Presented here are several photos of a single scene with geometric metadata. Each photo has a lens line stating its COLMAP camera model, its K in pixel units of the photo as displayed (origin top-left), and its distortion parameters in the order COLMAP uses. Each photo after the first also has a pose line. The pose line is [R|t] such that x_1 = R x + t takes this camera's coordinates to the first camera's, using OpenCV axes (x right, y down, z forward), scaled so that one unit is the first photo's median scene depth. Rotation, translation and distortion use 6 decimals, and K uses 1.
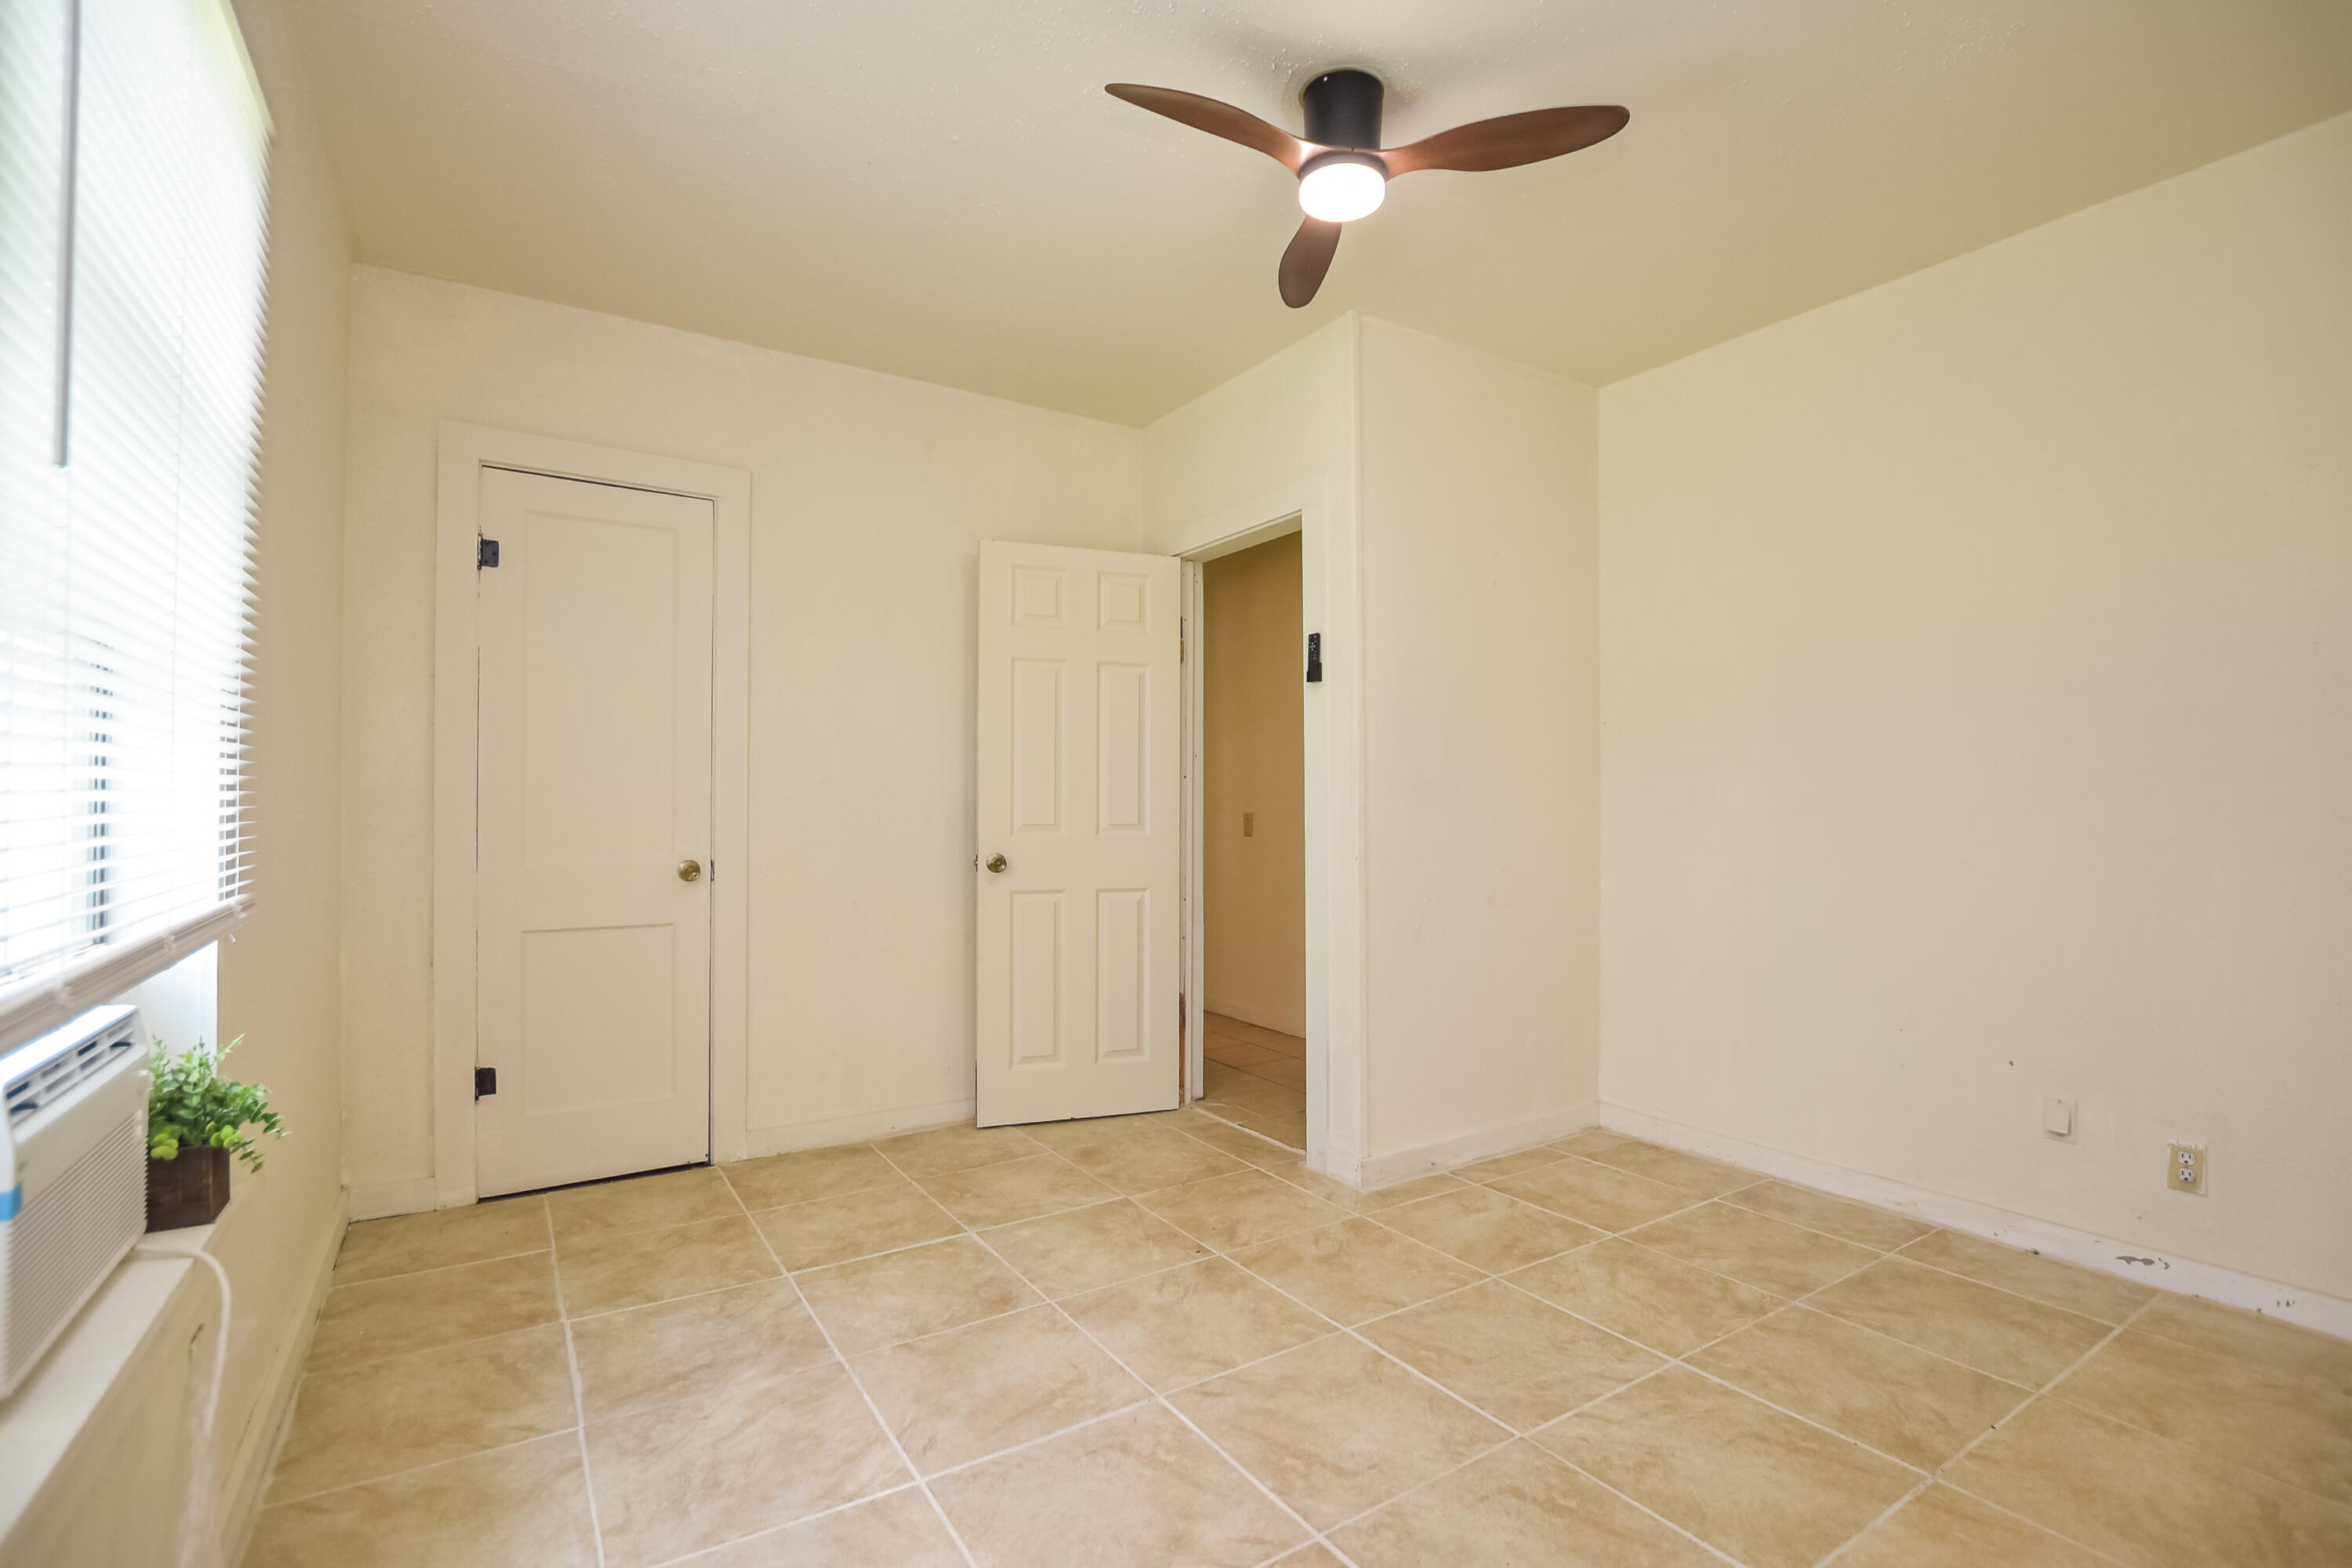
lens RADIAL K [[1074.5, 0, 1182.1], [0, 1074.5, 795.5], [0, 0, 1]] dist [-0.029954, 0.002852]
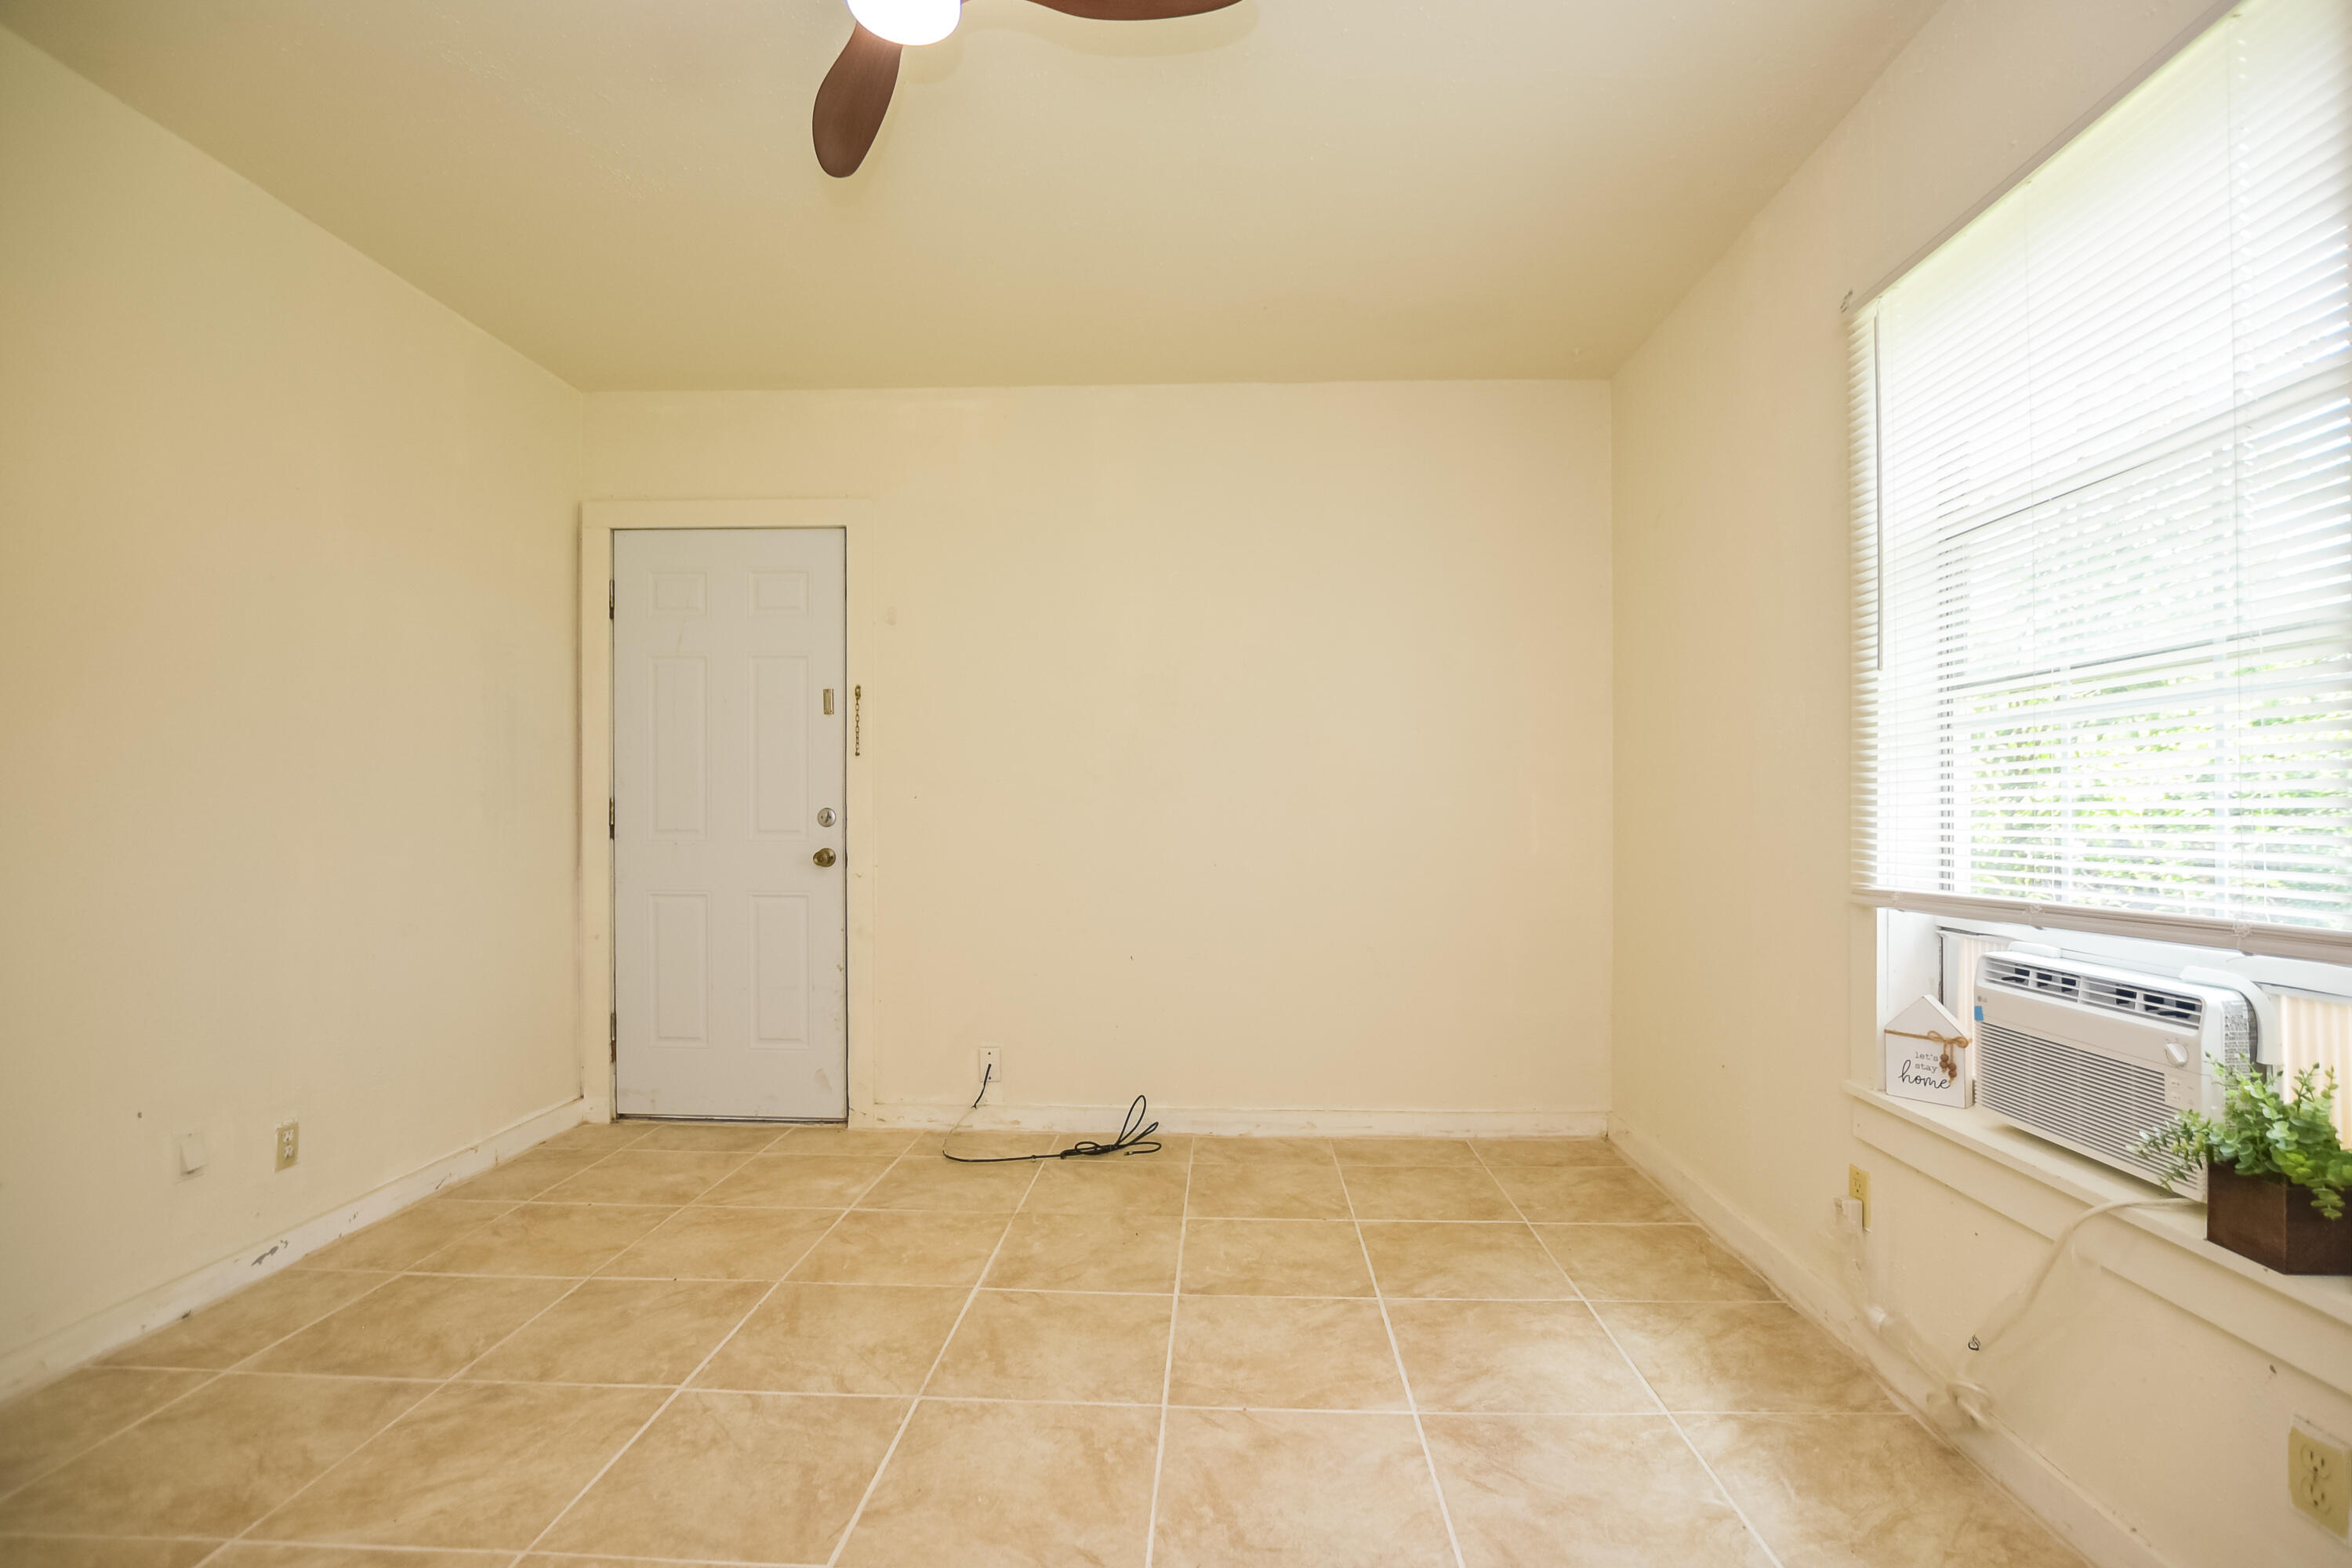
lens RADIAL K [[1074.5, 0, 1183.7], [0, 1074.5, 792.8], [0, 0, 1]] dist [-0.029954, 0.002852]
pose [[-0.817365, 0.003422, 0.576110, -0.465155], [-0.009564, 0.999764, -0.019508, 0.010245], [-0.576040, -0.021454, -0.817140, 1.554236]]
